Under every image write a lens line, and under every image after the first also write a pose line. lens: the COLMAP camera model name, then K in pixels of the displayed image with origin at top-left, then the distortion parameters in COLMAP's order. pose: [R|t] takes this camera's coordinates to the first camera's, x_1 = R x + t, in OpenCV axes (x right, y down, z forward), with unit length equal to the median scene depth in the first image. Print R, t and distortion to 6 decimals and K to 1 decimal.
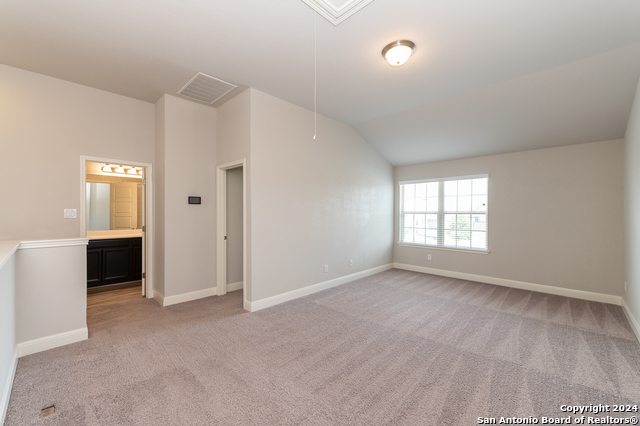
lens RADIAL K [[262.8, 0, 324.5], [0, 262.8, 210.3], [0, 0, 1]] dist [0.001707, -0.000041]
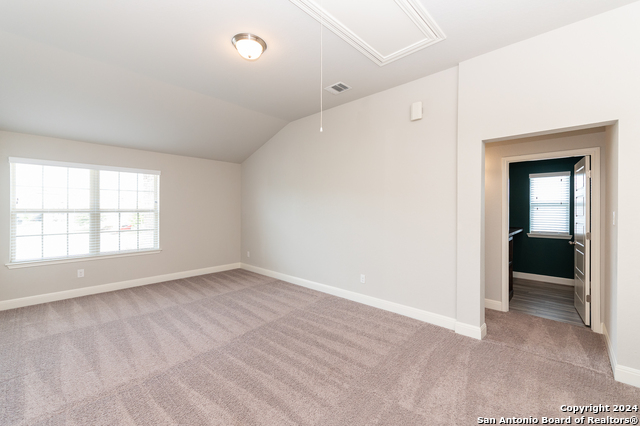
lens RADIAL K [[262.8, 0, 324.5], [0, 262.8, 210.3], [0, 0, 1]] dist [0.001707, -0.000041]
pose [[-0.016207, -0.004141, 0.999860, -0.390881], [-0.008036, 0.999960, 0.004011, -0.000634], [-0.999836, -0.007969, -0.016240, 0.422650]]
